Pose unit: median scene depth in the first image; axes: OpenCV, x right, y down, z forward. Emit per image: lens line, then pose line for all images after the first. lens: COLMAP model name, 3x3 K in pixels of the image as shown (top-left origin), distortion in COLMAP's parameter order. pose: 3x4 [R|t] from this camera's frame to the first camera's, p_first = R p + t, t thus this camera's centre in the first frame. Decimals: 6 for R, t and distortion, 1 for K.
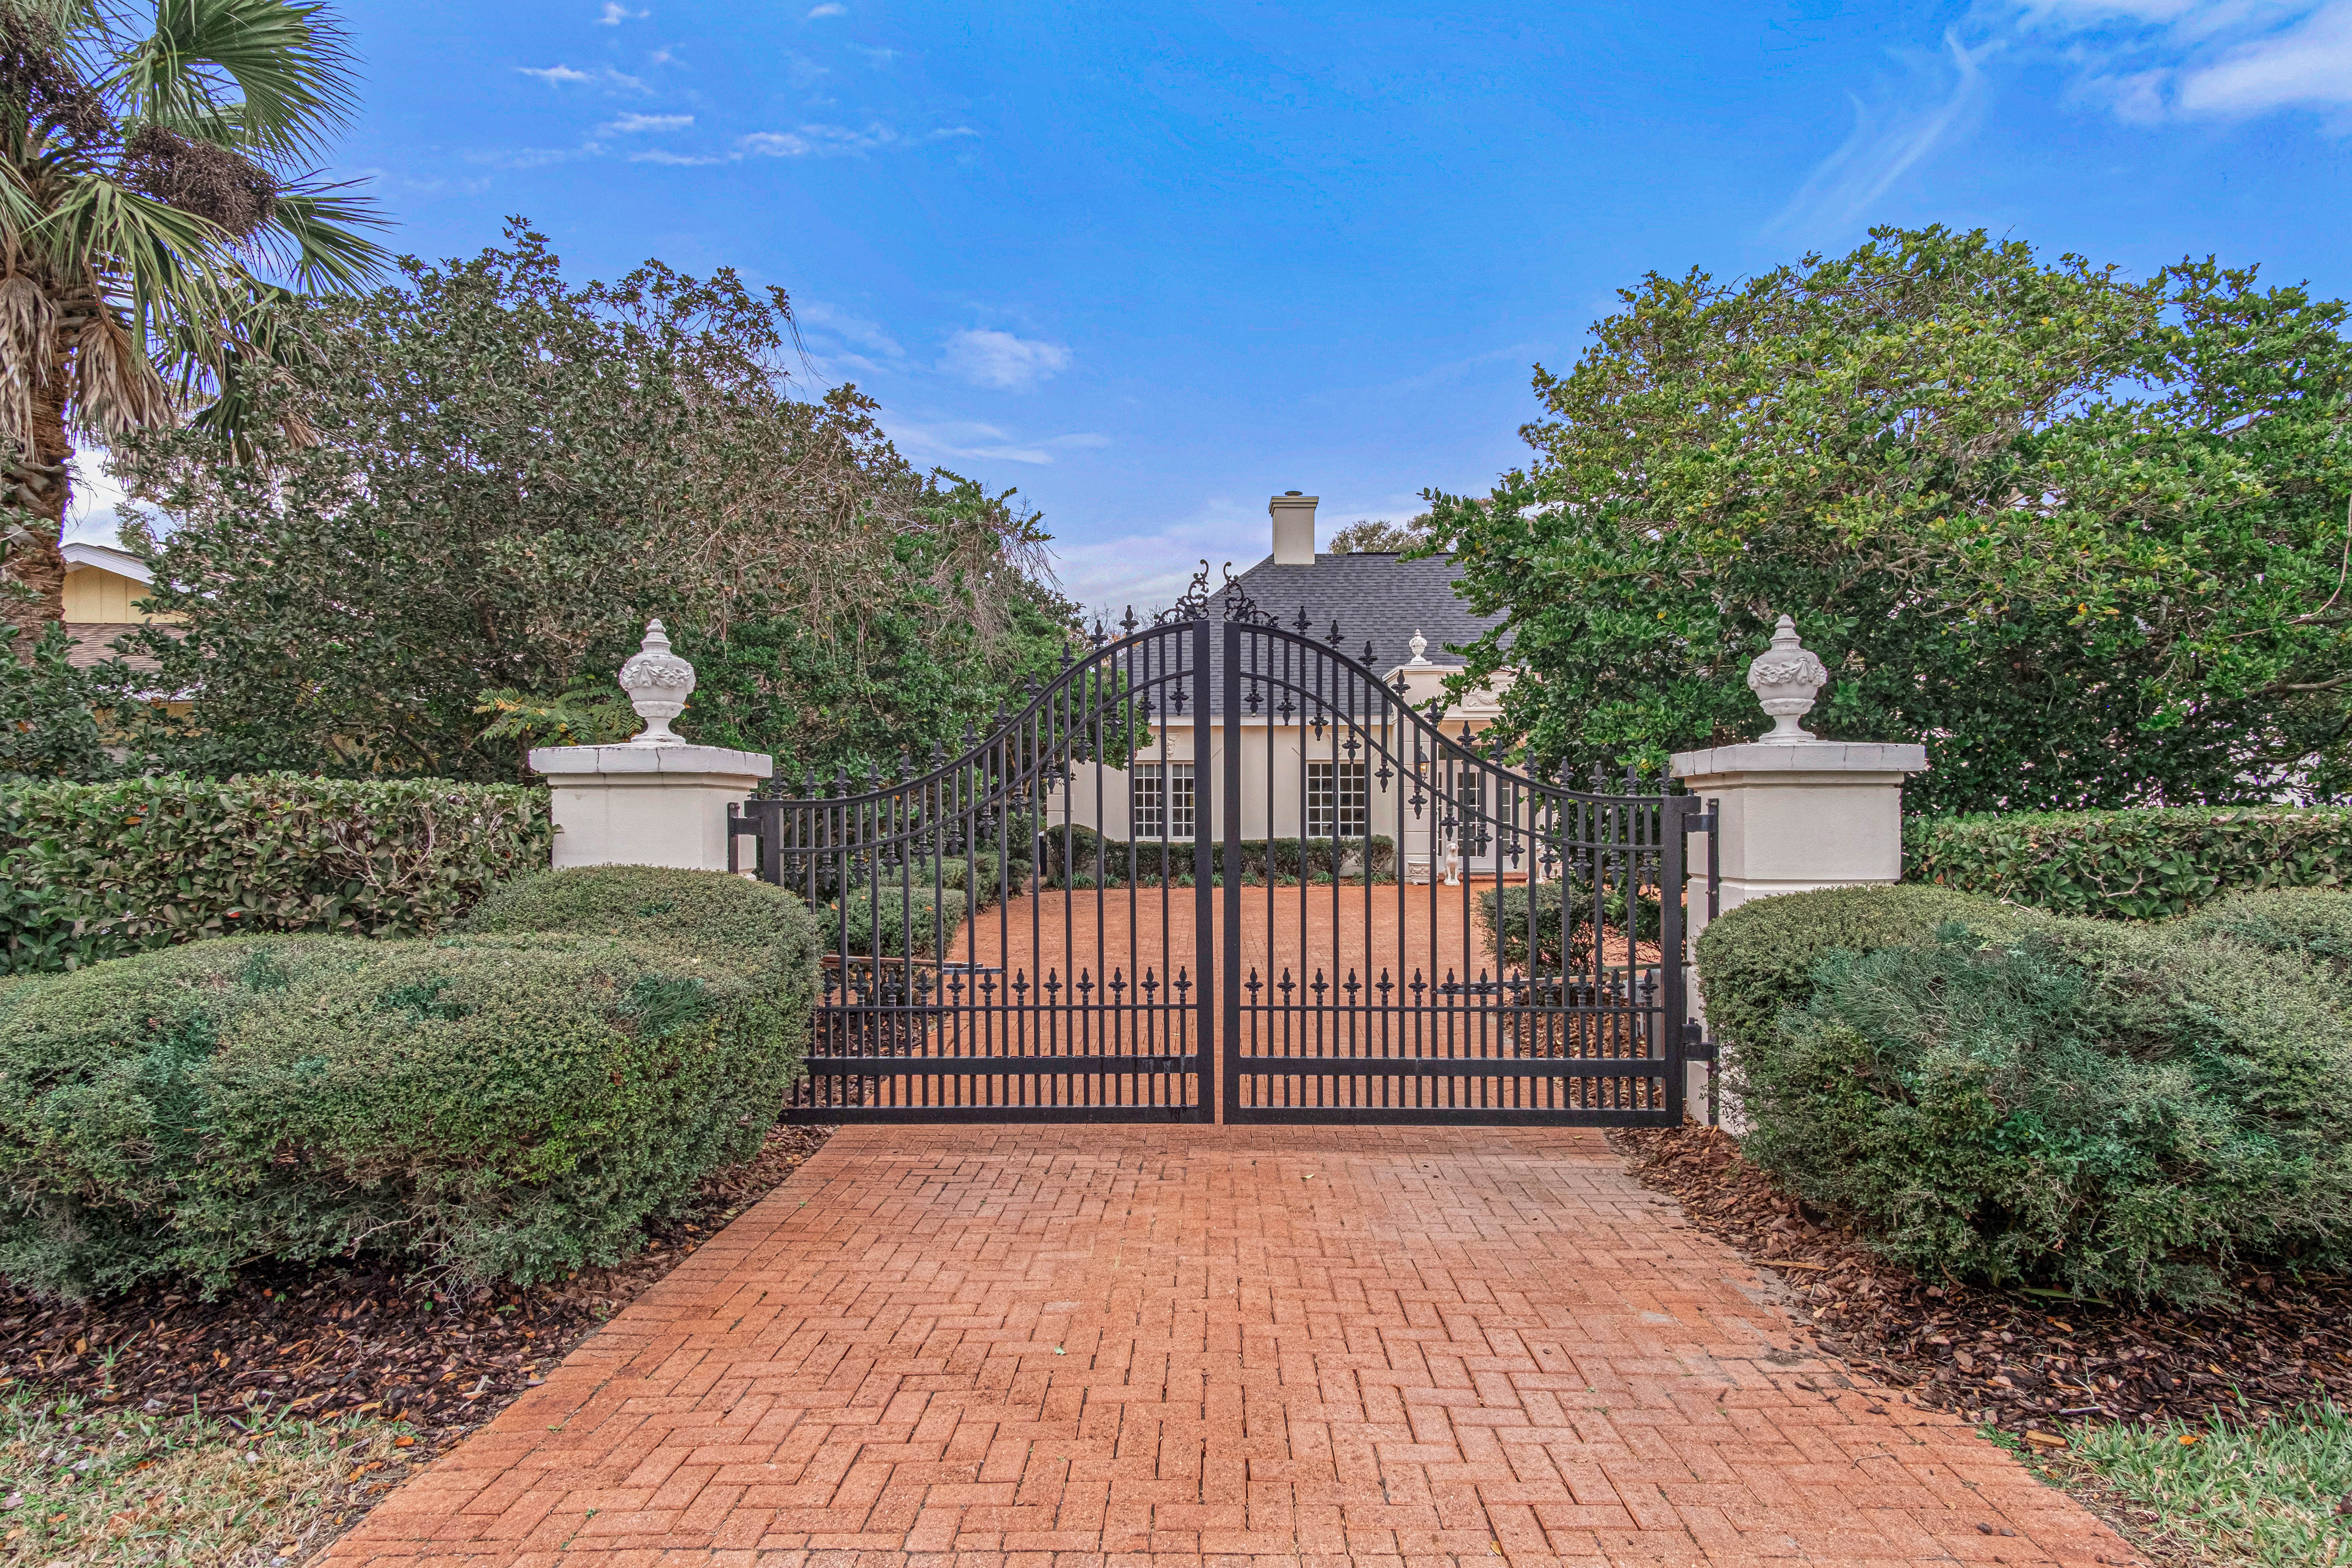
lens RADIAL K [[1230.9, 0, 1175.2], [0, 1230.9, 775.1], [0, 0, 1]] dist [0.004533, 0.000074]
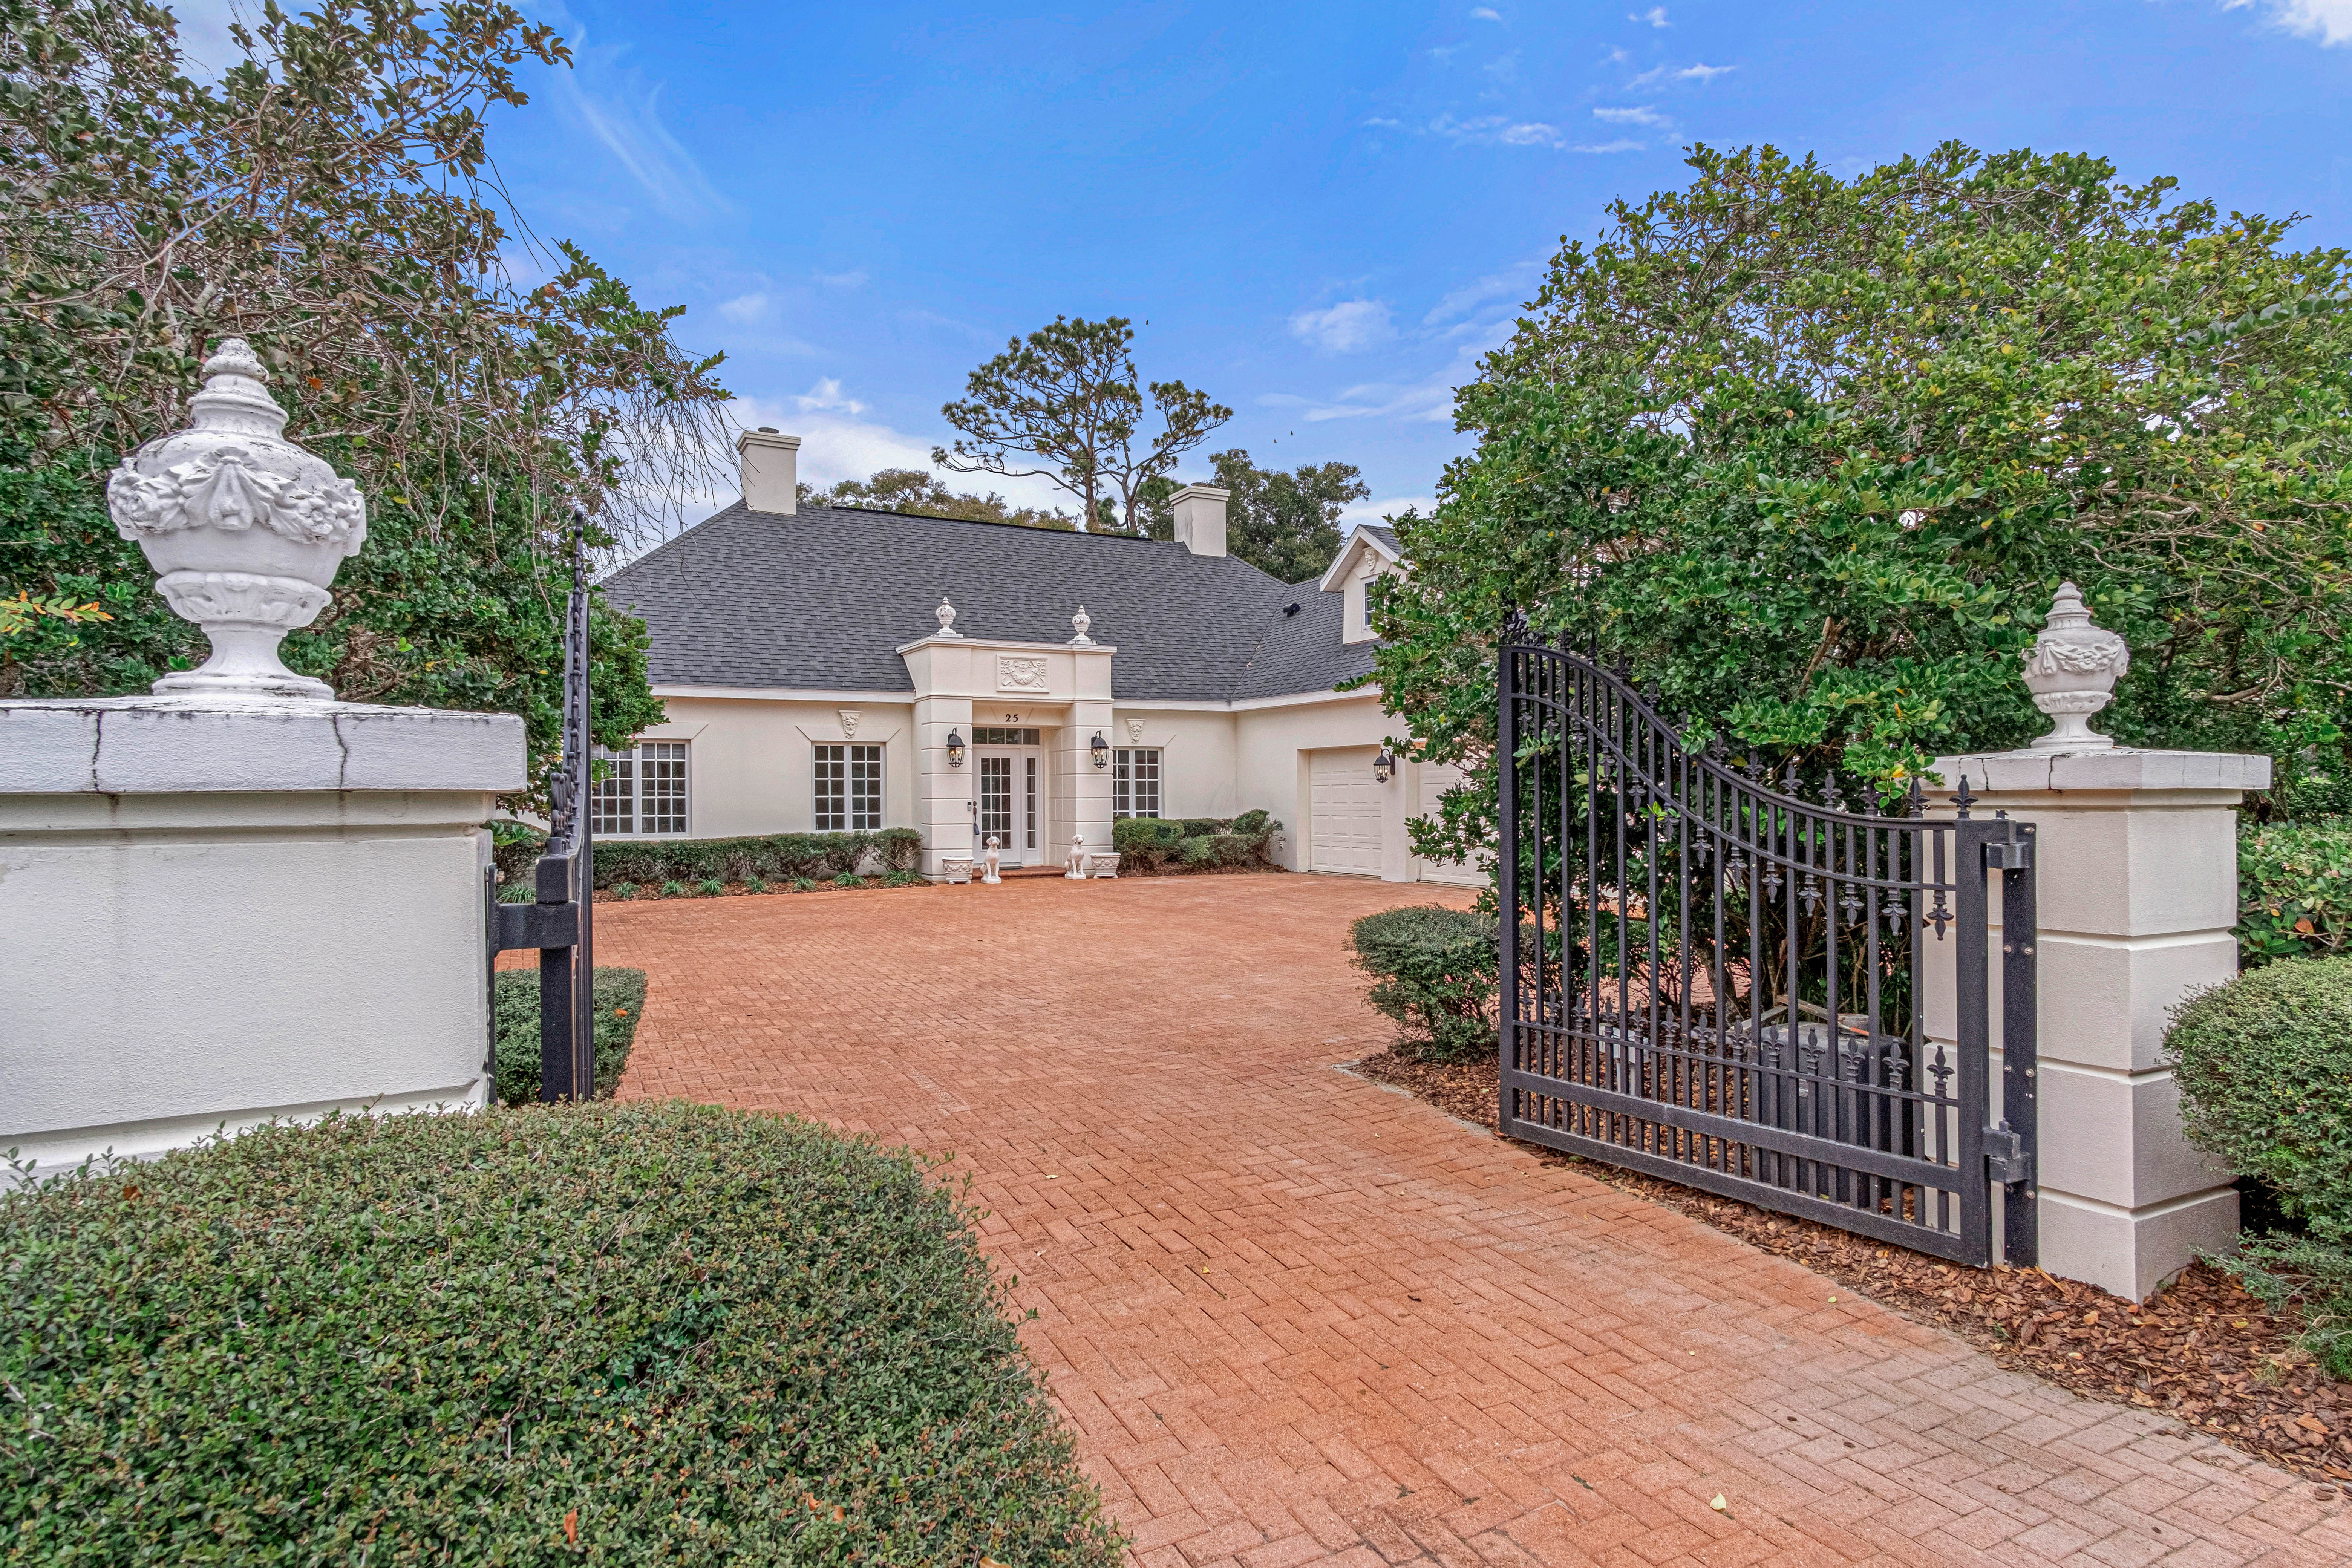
lens RADIAL K [[1230.9, 0, 1175.2], [0, 1230.9, 775.1], [0, 0, 1]] dist [0.004533, 0.000074]
pose [[0.879550, 0.004959, 0.475781, -0.258624], [-0.012534, 0.999840, 0.012749, -0.009021], [-0.475642, -0.017177, 0.879471, 0.415199]]
